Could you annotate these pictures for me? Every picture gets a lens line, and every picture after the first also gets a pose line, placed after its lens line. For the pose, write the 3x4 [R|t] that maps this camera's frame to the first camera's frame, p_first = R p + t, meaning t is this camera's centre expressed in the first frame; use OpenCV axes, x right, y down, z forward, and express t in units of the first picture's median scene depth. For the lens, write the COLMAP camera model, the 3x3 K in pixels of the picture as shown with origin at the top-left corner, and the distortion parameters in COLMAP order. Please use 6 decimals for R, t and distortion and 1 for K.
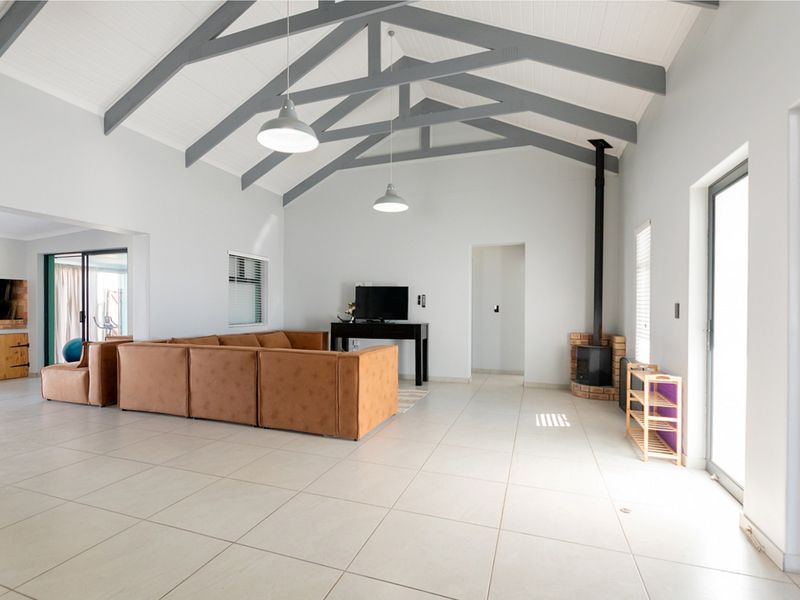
lens RADIAL K [[407.3, 0, 395.6], [0, 407.3, 312.6], [0, 0, 1]] dist [0.010536, 0.001144]
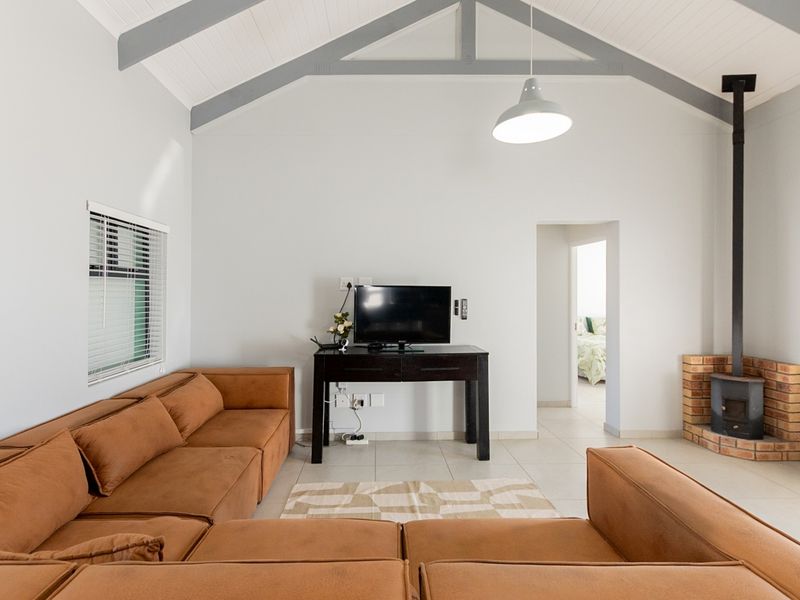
lens RADIAL K [[407.3, 0, 389.9], [0, 407.3, 290.4], [0, 0, 1]] dist [0.010536, 0.001144]
pose [[0.935064, -0.005034, 0.354443, -0.270543], [0.010280, 0.999864, -0.012919, -0.053565], [-0.354329, 0.015723, 0.934988, 0.508614]]
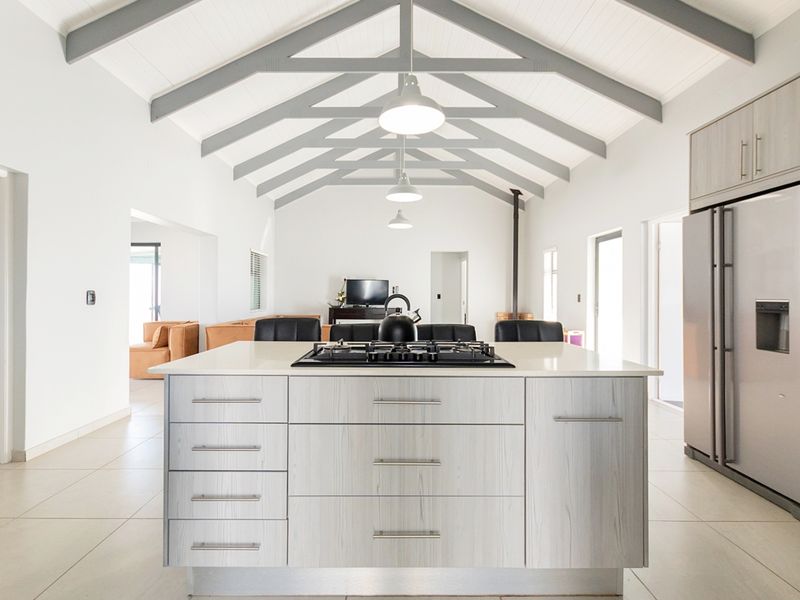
lens RADIAL K [[407.3, 0, 396.3], [0, 407.3, 298.0], [0, 0, 1]] dist [0.010536, 0.001144]
pose [[0.936211, -0.002646, 0.351428, -0.437606], [0.003620, 0.999991, -0.002114, -0.002406], [-0.351419, 0.003252, 0.936213, -0.275676]]
